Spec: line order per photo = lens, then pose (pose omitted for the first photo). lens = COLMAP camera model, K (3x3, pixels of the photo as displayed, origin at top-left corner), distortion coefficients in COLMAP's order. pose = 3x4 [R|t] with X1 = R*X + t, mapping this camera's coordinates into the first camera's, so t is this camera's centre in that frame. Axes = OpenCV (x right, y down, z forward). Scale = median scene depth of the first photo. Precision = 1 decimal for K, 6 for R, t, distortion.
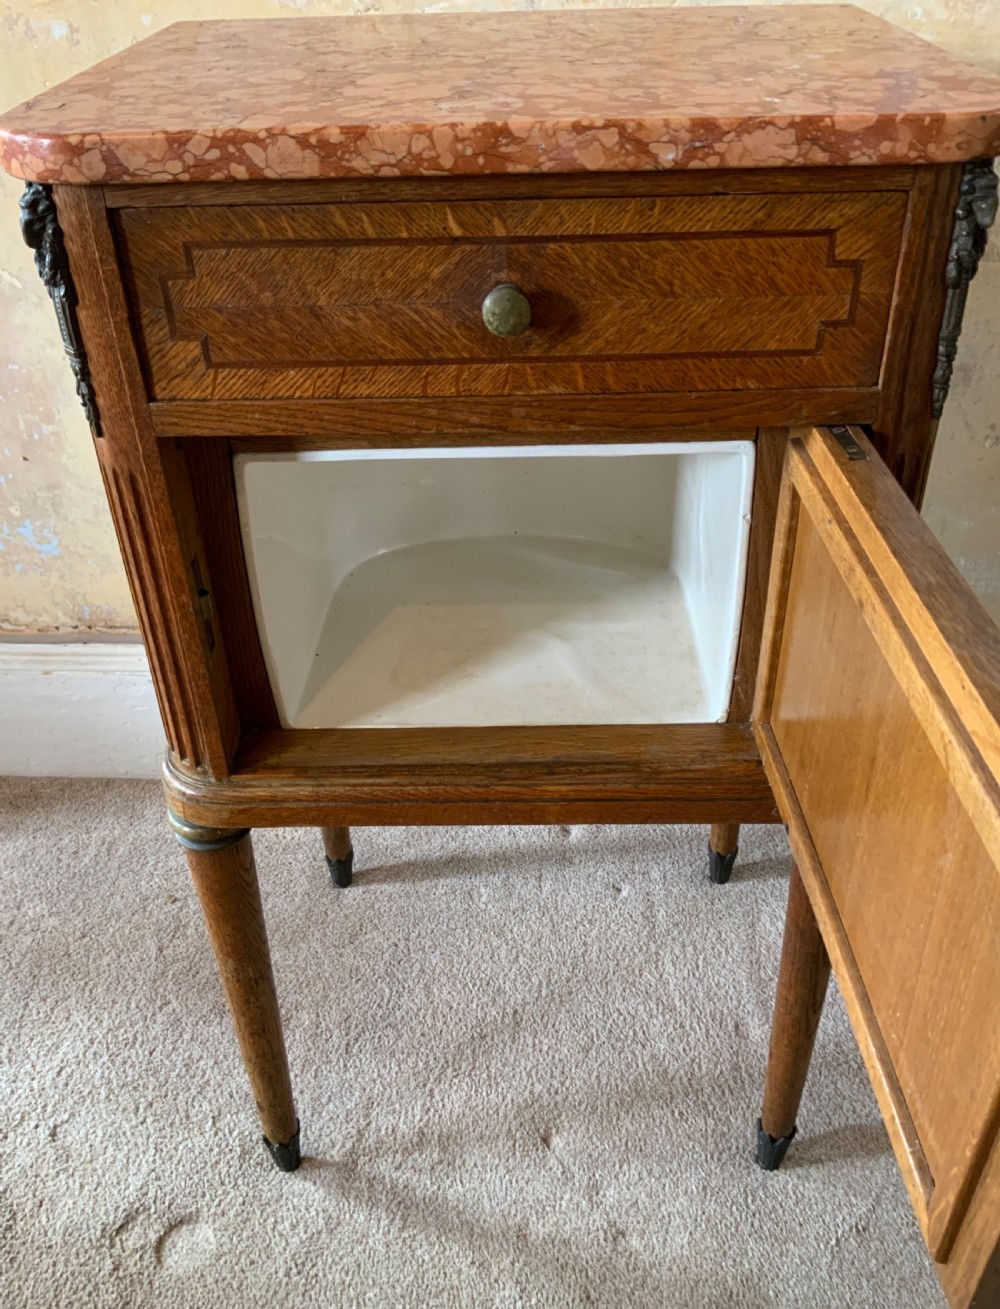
lens RADIAL K [[1151.0, 0, 496.8], [0, 1151.0, 615.8], [0, 0, 1]] dist [0.005039, -0.040973]
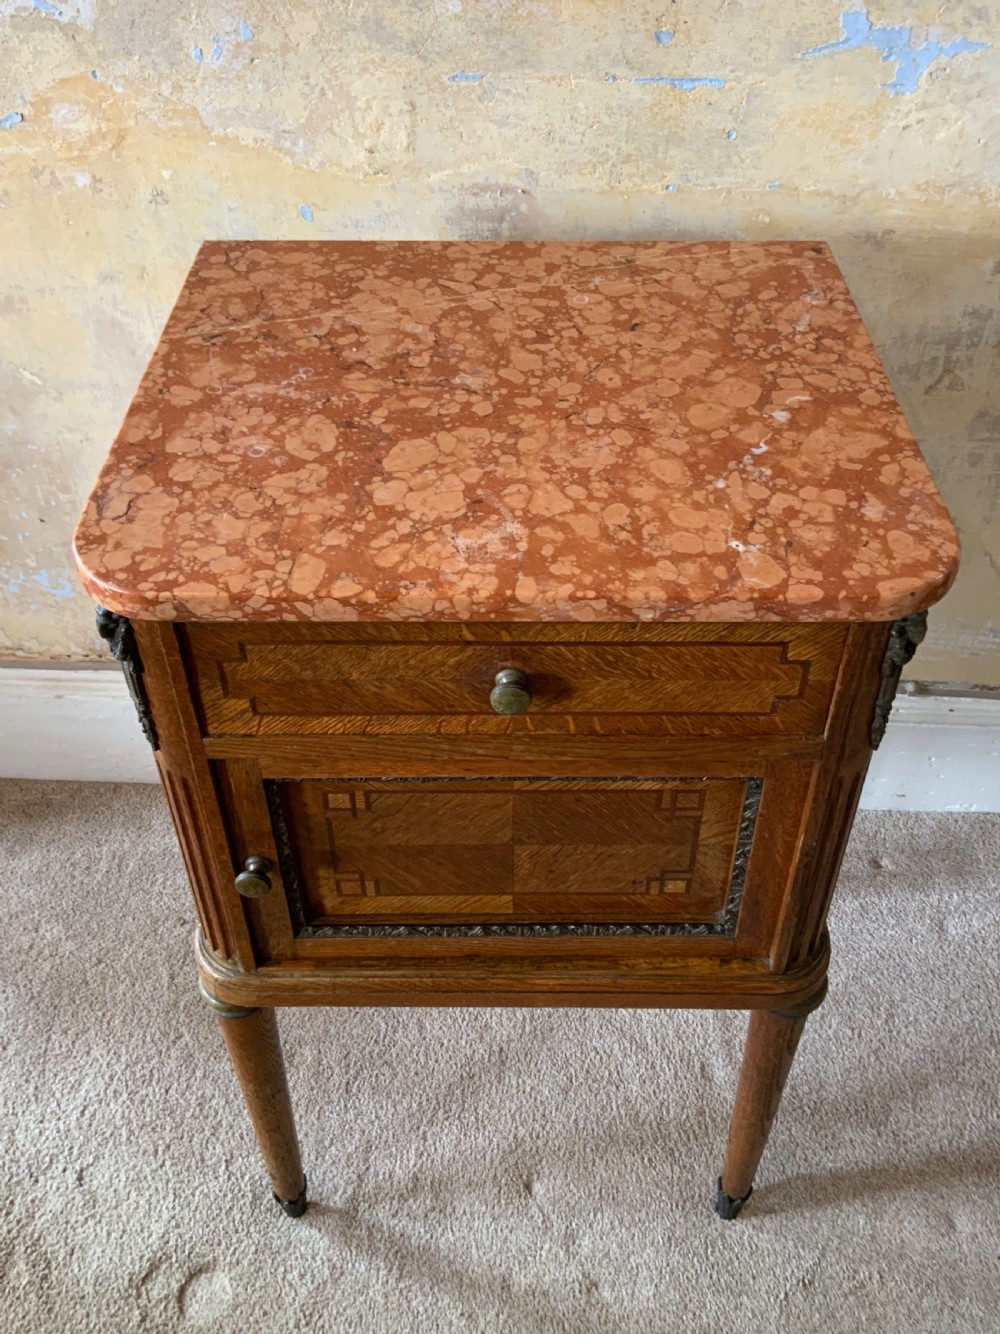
lens RADIAL K [[1201.5, 0, 494.8], [0, 1201.5, 439.5], [0, 0, 1]] dist [-0.001717, -0.007644]
pose [[0.999795, 0.012366, 0.016046, -0.017747], [-0.013109, 0.998805, 0.047077, -0.336014], [-0.015445, -0.047277, 0.998762, -0.127988]]
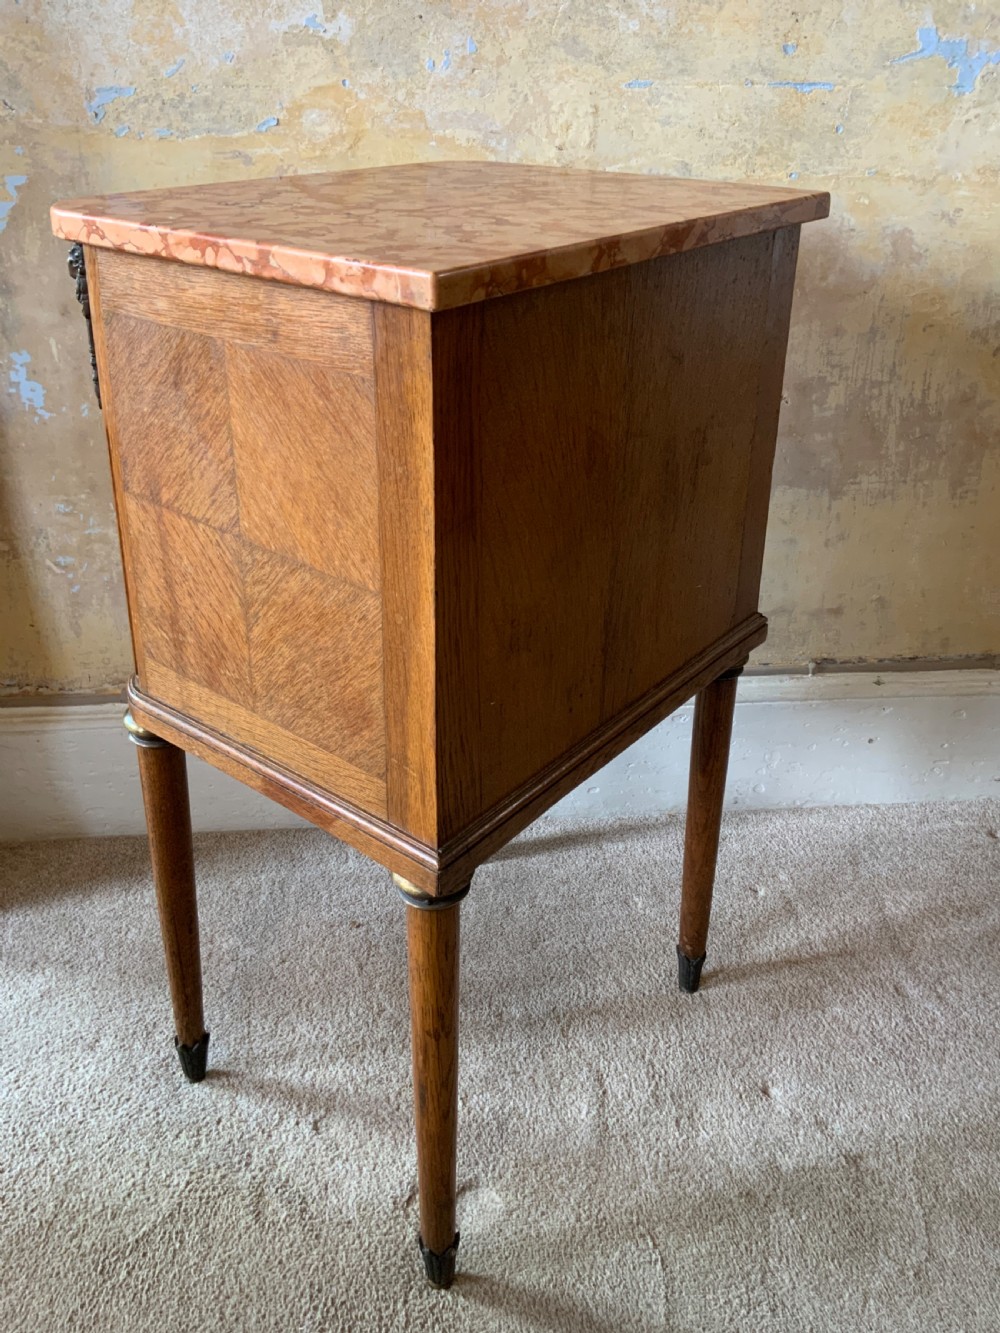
lens RADIAL K [[1170.9, 0, 490.0], [0, 1170.9, 507.4], [0, 0, 1]] dist [-0.023203, 0.023663]
pose [[0.991568, -0.019861, 0.128054, -0.377541], [0.048304, 0.973614, -0.223028, 0.150926], [-0.120246, 0.227333, 0.966365, -0.204063]]
